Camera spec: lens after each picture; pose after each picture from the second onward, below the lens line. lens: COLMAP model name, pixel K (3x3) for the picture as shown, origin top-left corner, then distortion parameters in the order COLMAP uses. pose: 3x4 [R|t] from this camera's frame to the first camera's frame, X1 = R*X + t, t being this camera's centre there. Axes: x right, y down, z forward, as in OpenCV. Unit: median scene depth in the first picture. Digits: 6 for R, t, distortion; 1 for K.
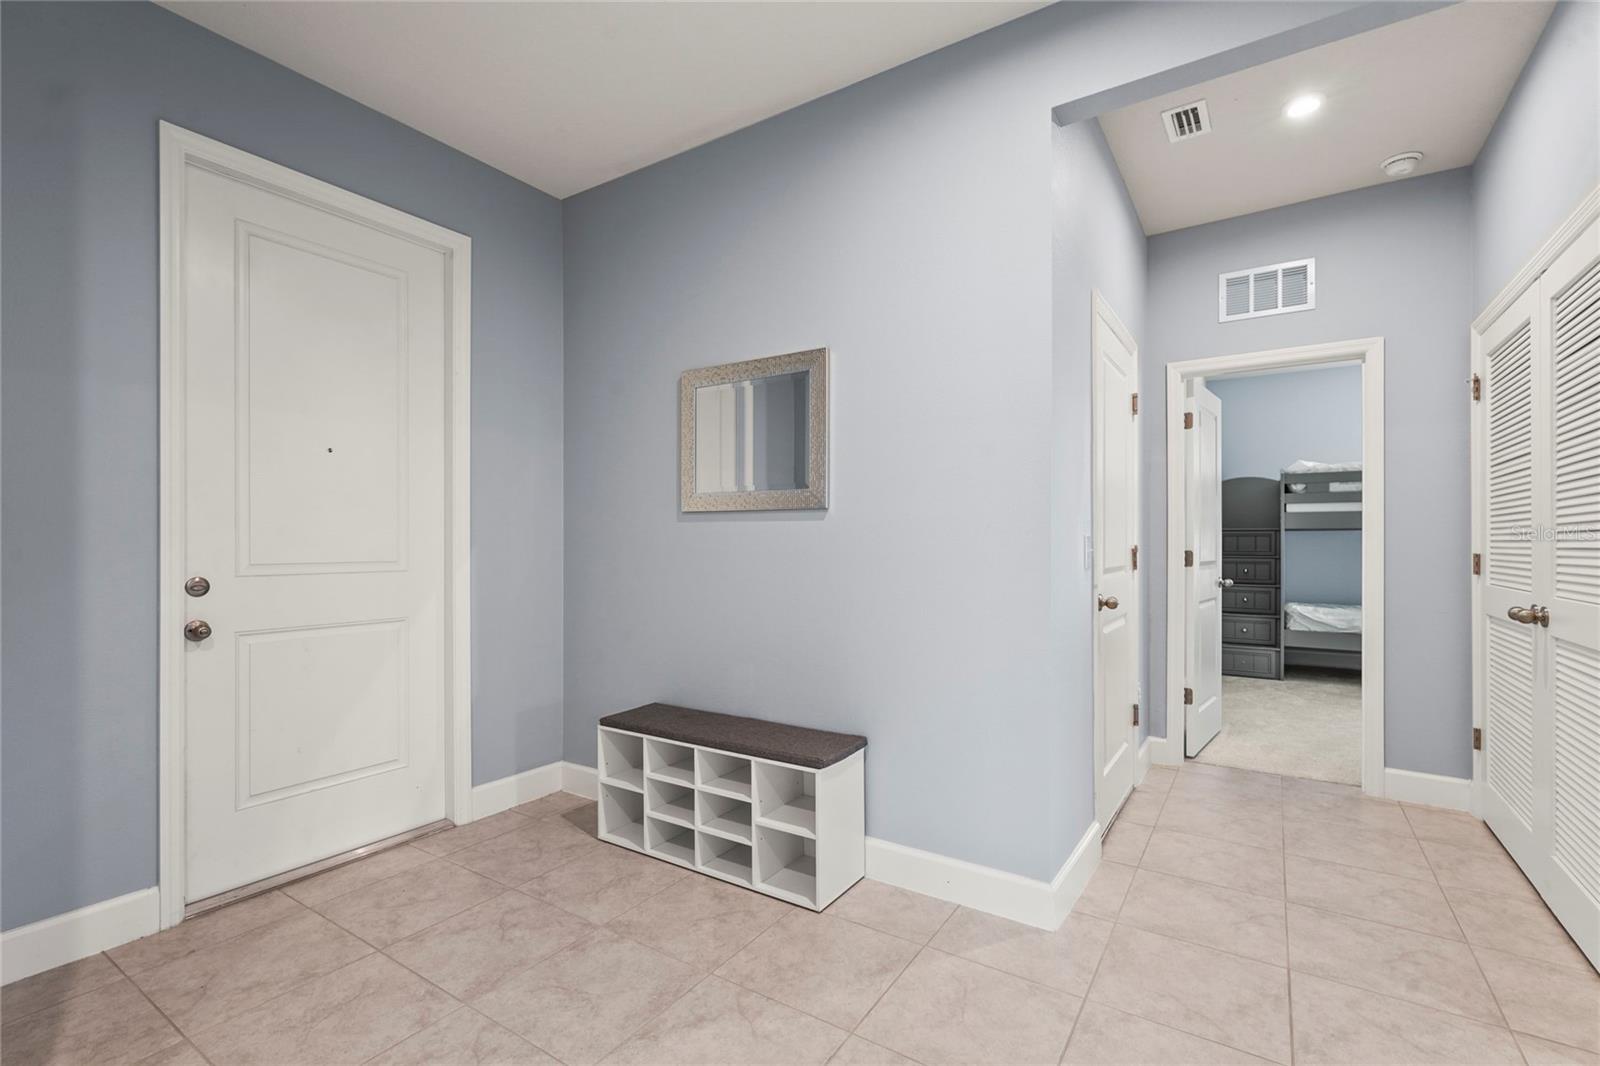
lens RADIAL K [[739.3, 0, 803.2], [0, 739.3, 534.4], [0, 0, 1]] dist [-0.007935, 0.001379]
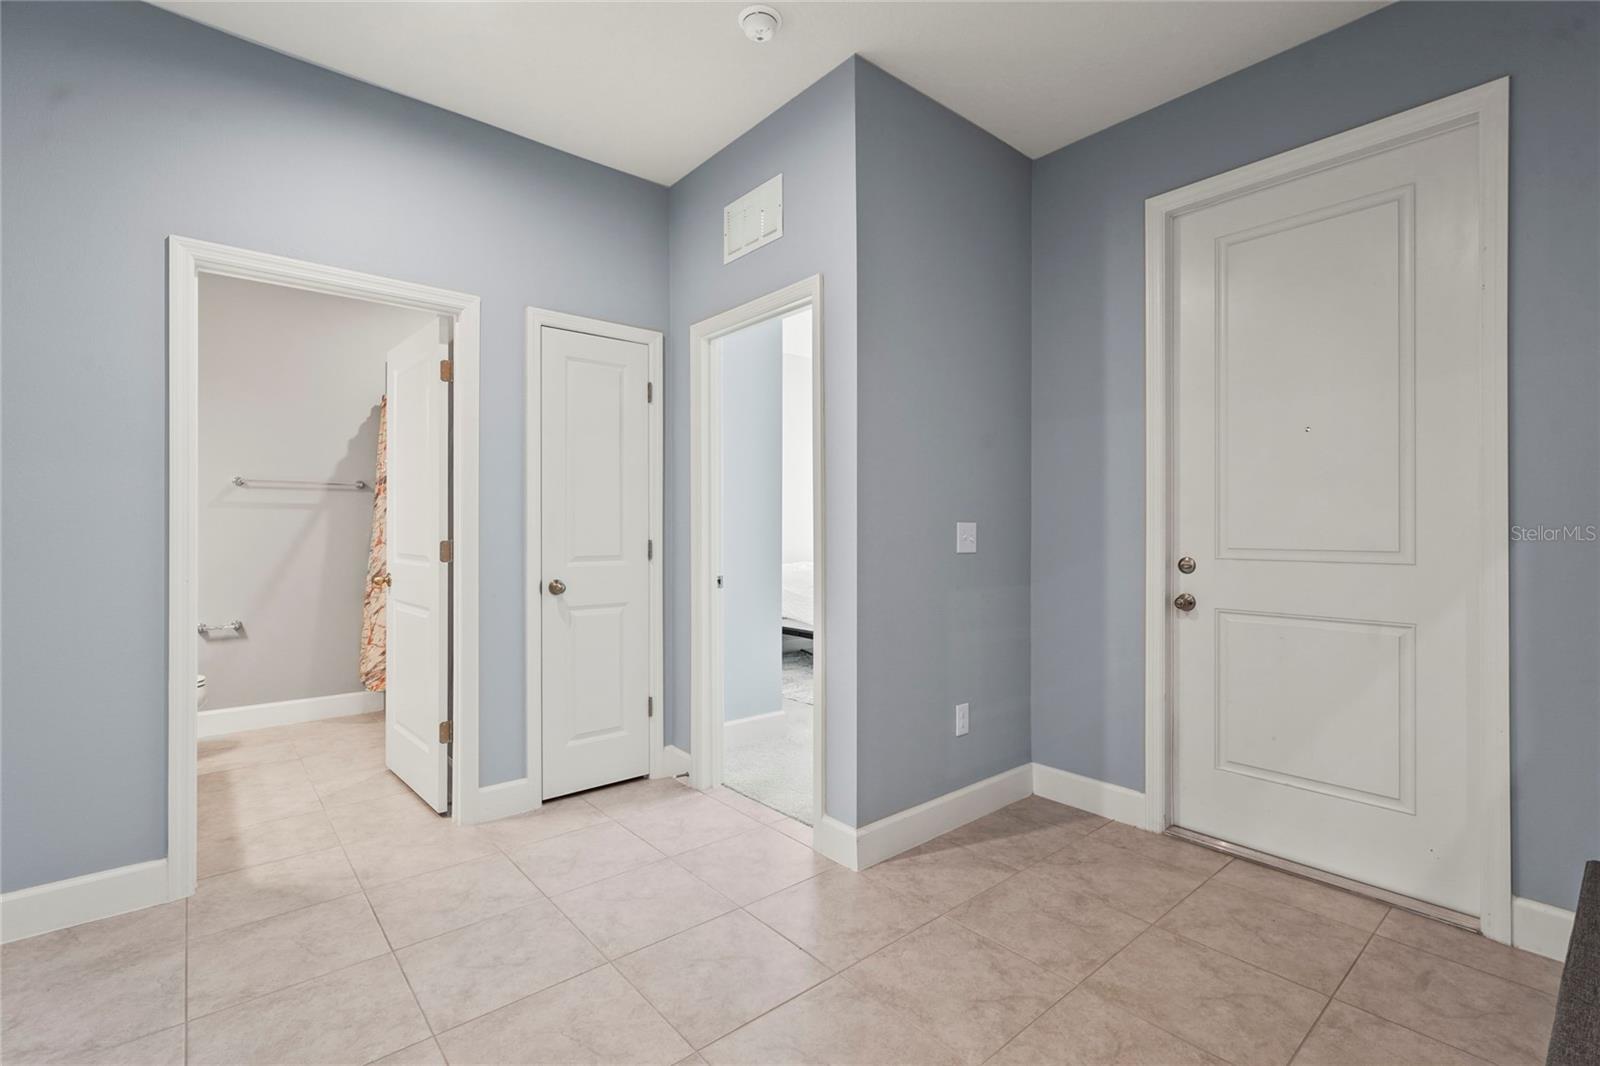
lens RADIAL K [[739.3, 0, 809.6], [0, 739.3, 533.7], [0, 0, 1]] dist [-0.007935, 0.001379]
pose [[-0.306833, 0.007193, -0.951736, 0.507882], [0.005706, 0.999967, 0.005718, 0.010332], [0.951746, -0.003676, -0.306864, 0.802261]]
